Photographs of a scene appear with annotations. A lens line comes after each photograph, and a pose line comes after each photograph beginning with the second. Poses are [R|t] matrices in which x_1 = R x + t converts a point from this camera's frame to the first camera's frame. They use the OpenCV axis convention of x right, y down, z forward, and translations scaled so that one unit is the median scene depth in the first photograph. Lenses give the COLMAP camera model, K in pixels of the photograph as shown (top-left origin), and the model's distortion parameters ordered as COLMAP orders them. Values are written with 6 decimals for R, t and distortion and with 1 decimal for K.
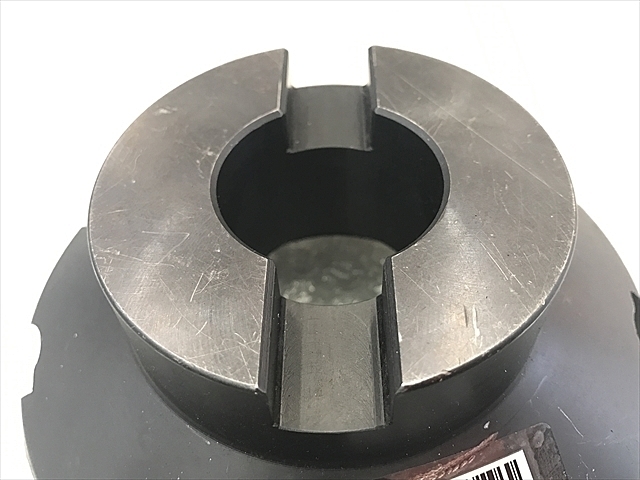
lens RADIAL K [[600.6, 0, 320.0], [0, 600.6, 240.0], [0, 0, 1]] dist [0.000042, -0.007916]
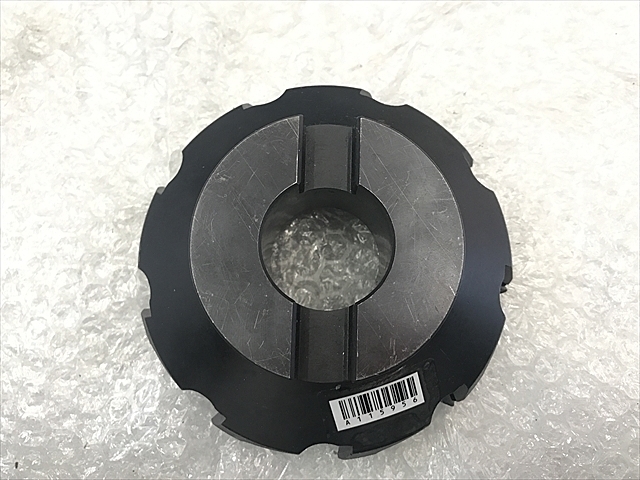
lens RADIAL K [[600.6, 0, 320.0], [0, 600.6, 240.0], [0, 0, 1]] dist [0.000042, -0.007916]
pose [[0.998466, 0.033057, 0.044424, -0.084951], [-0.049951, 0.883938, 0.464929, -0.950896], [-0.023899, -0.466435, 0.884233, -0.544591]]
